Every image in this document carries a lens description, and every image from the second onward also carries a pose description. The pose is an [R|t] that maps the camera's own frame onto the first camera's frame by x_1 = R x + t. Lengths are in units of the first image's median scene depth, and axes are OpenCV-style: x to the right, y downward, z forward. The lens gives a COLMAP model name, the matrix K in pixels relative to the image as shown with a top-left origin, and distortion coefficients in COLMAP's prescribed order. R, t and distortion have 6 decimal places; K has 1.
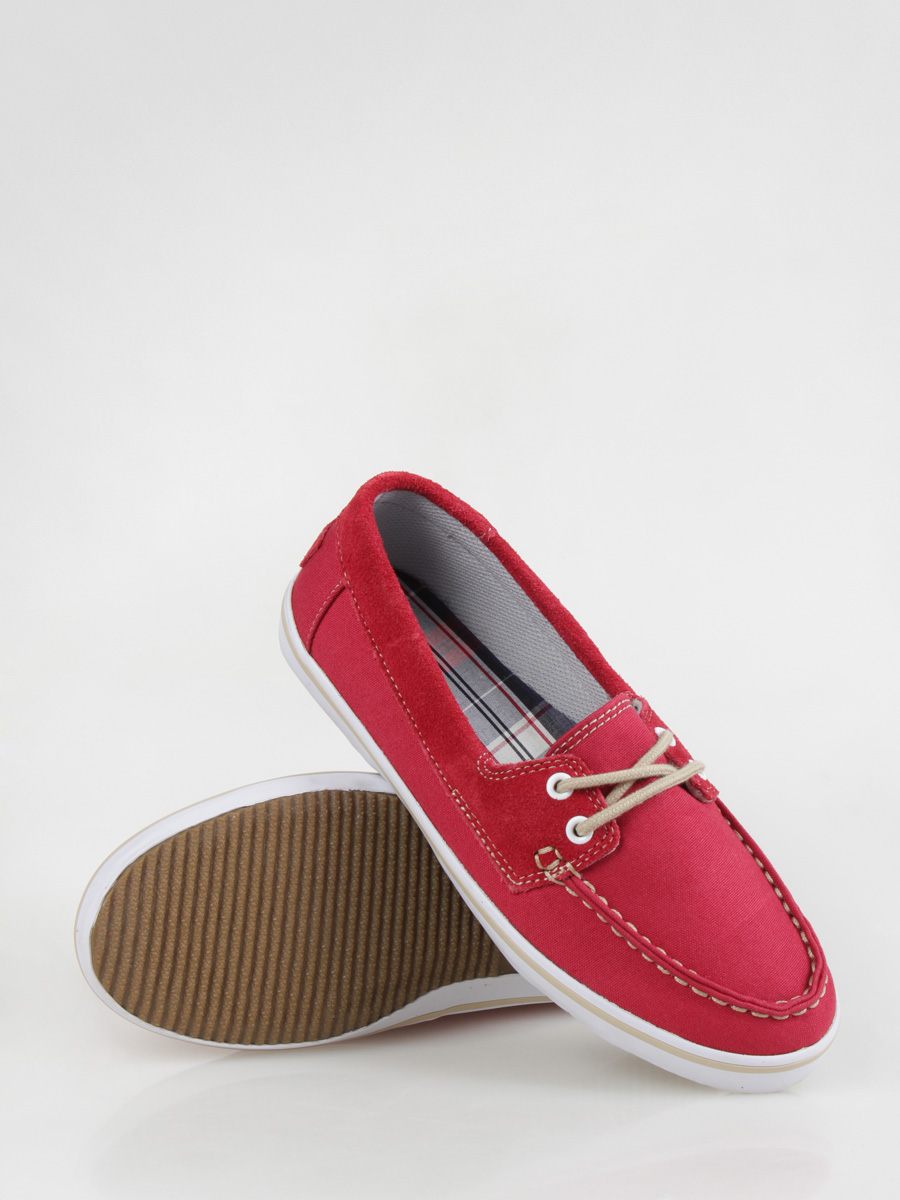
lens RADIAL K [[3337.4, 0, 450.1], [0, 3337.4, 598.1], [0, 0, 1]] dist [-0.013732, 0.000000]
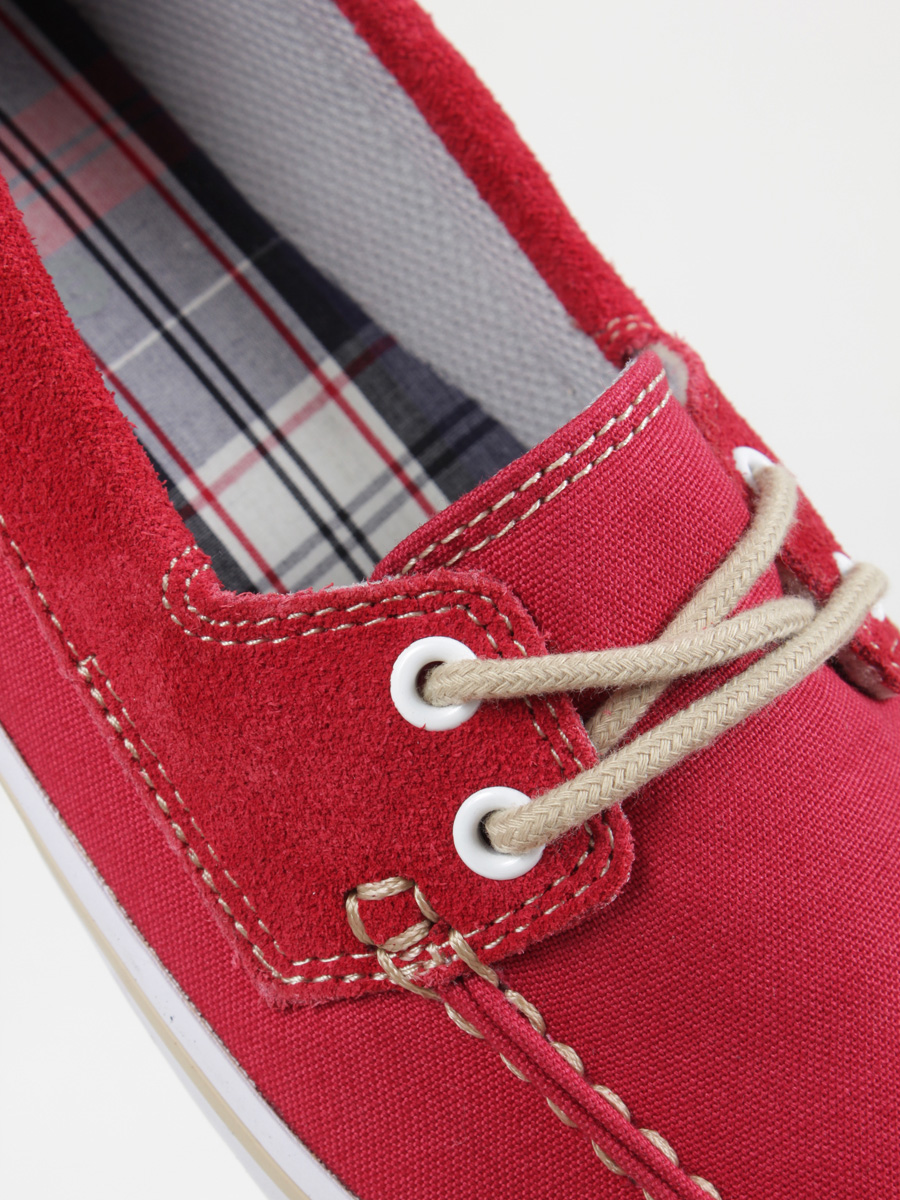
lens RADIAL K [[3337.4, 0, 440.3], [0, 3337.4, 602.6], [0, 0, 1]] dist [-0.013732, 0.000000]
pose [[0.996972, 0.015304, 0.076243, 0.010389], [-0.031068, 0.977187, 0.210097, -0.013081], [-0.071289, -0.211830, 0.974703, 0.706996]]
